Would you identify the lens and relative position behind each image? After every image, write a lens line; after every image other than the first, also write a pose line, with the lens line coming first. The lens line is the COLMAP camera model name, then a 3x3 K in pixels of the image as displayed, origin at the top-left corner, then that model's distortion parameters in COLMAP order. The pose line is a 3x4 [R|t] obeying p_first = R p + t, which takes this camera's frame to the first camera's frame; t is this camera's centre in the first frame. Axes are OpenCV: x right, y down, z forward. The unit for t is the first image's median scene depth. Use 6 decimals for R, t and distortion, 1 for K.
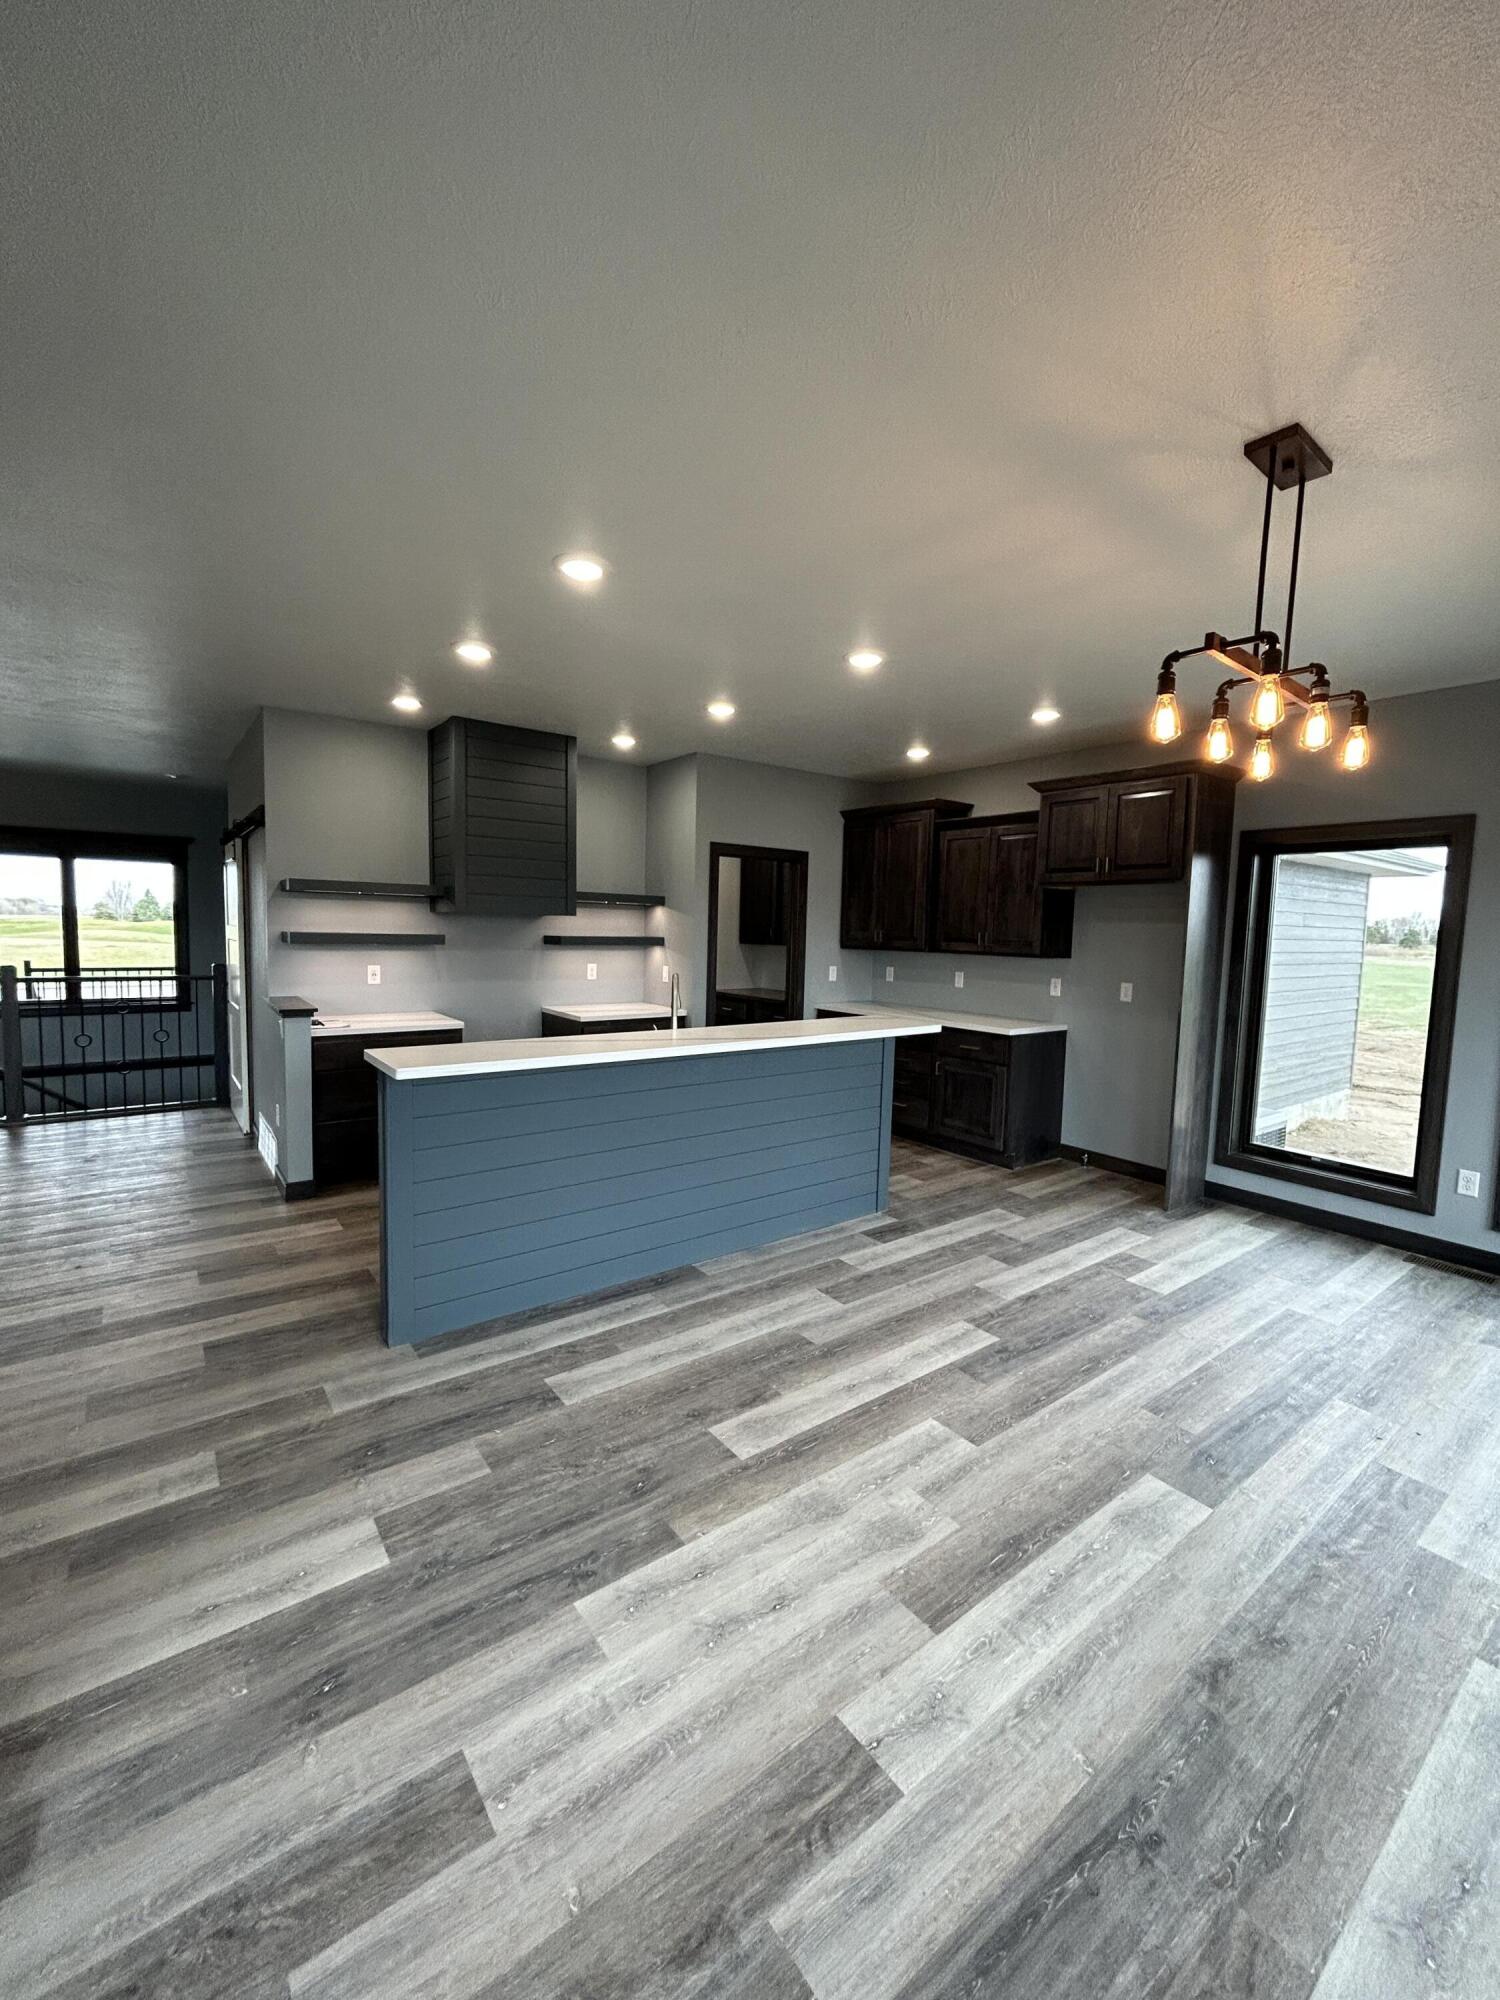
lens RADIAL K [[811.4, 0, 757.2], [0, 811.4, 989.2], [0, 0, 1]] dist [-0.003990, 0.001510]
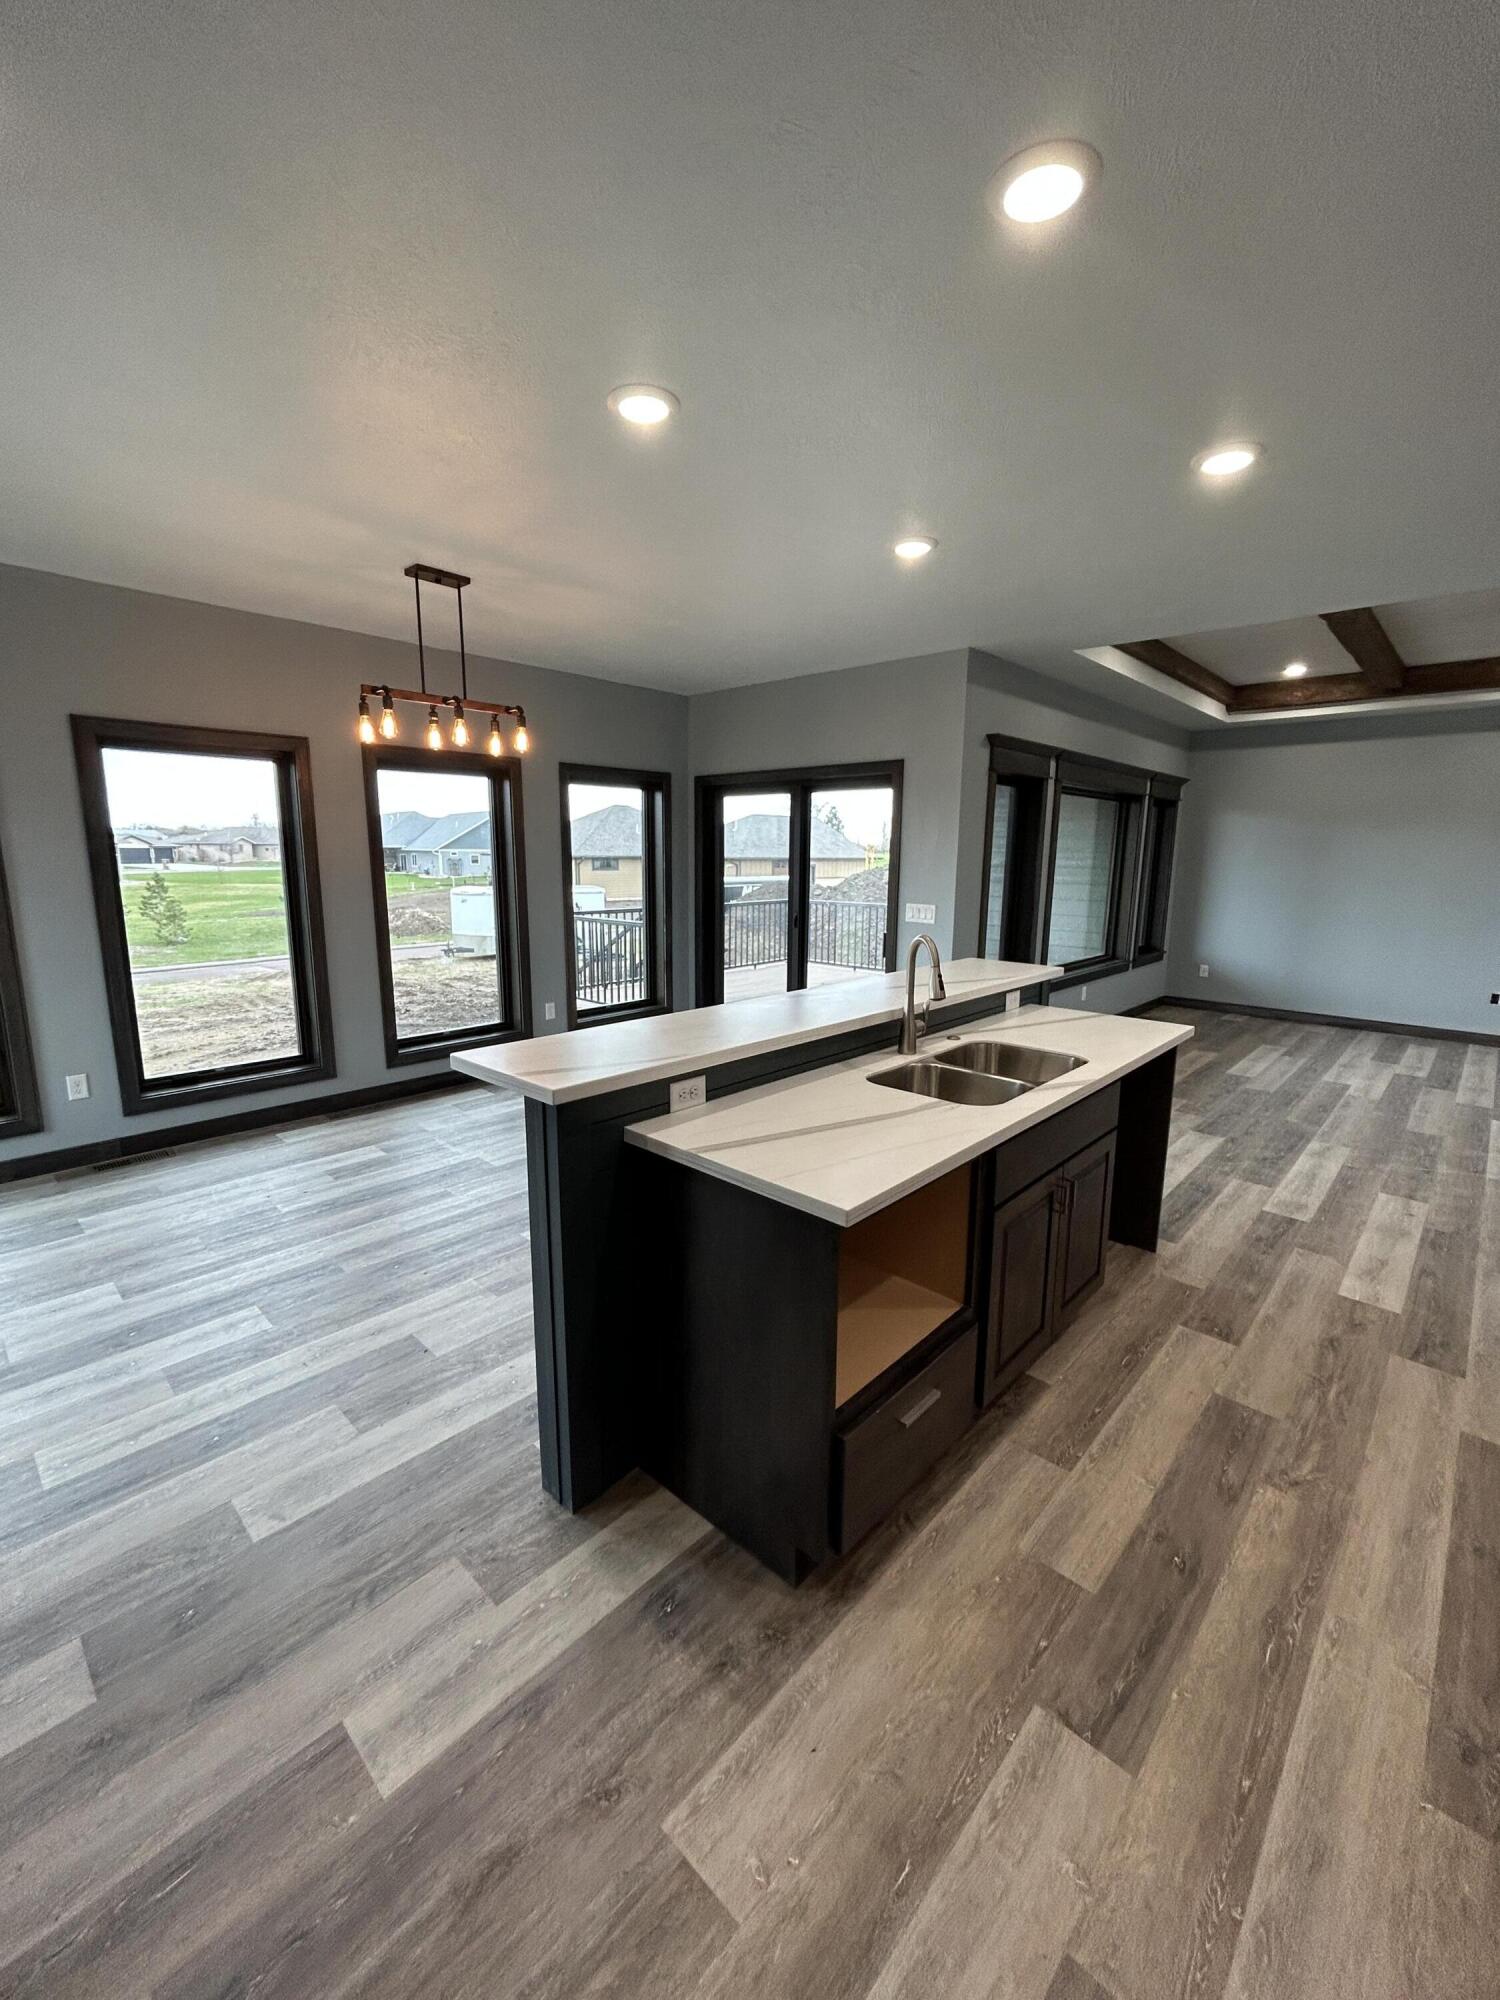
lens RADIAL K [[811.4, 0, 754.7], [0, 811.4, 991.6], [0, 0, 1]] dist [-0.003990, 0.001510]
pose [[-0.985124, -0.005045, -0.171768, 0.127197], [-0.047093, 0.969228, 0.241619, -0.113814], [0.165263, 0.246114, -0.955048, 1.433007]]
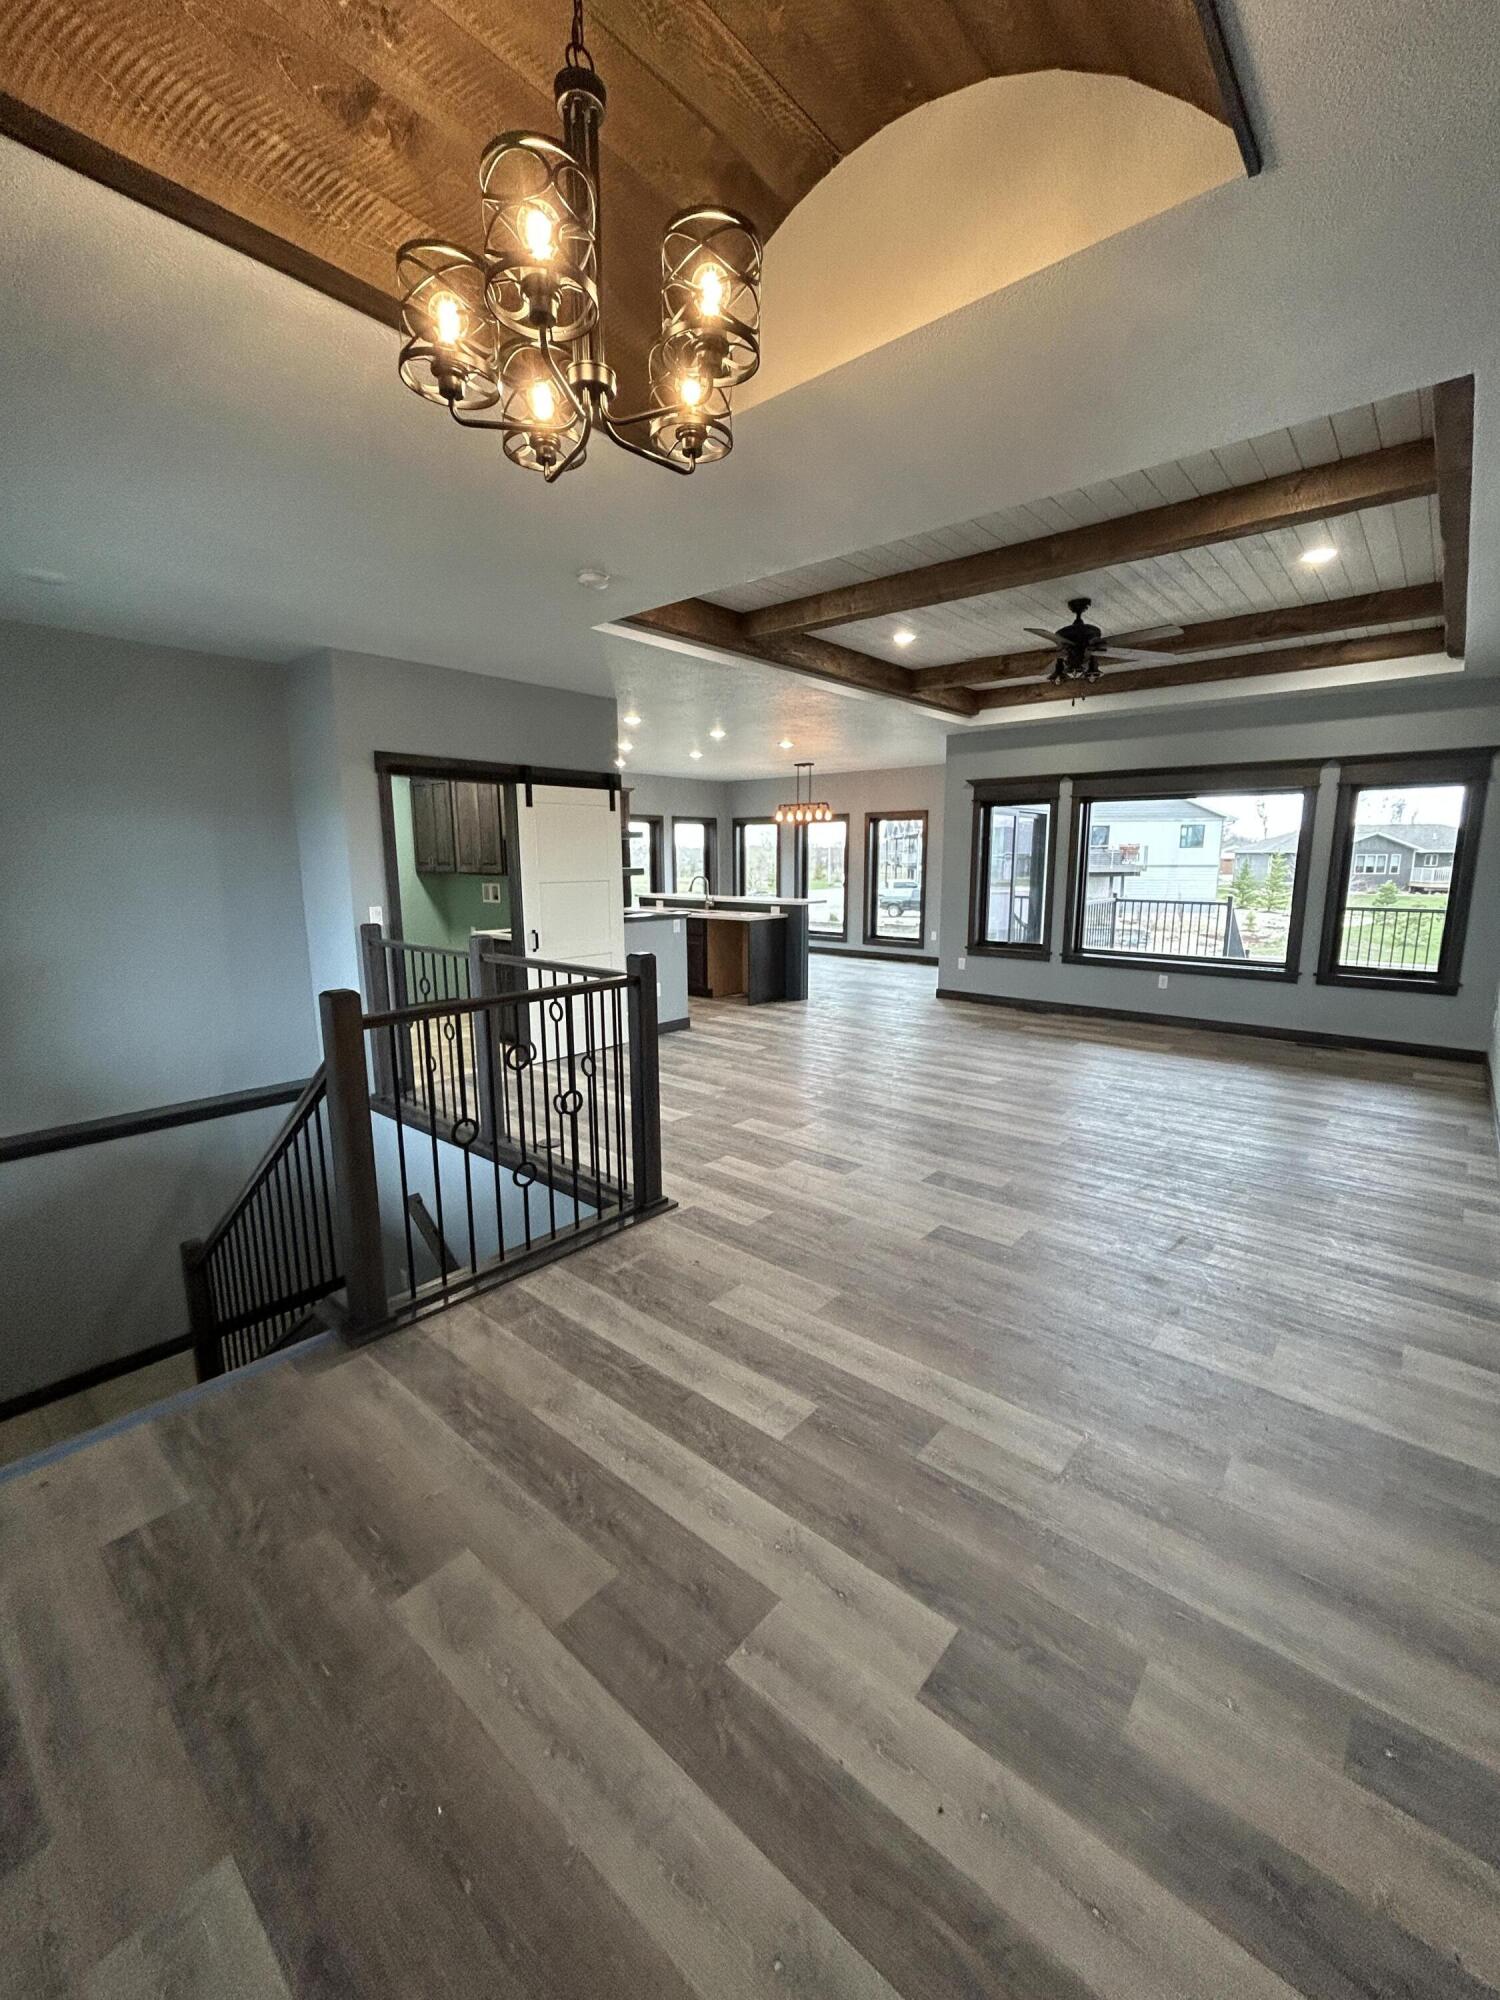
lens RADIAL K [[811.4, 0, 759.0], [0, 811.4, 997.9], [0, 0, 1]] dist [-0.003990, 0.001510]
pose [[-0.210819, -0.195891, 0.957696, -2.243985], [0.070996, 0.974060, 0.214866, -0.153430], [-0.974944, 0.113290, -0.191443, 1.187390]]
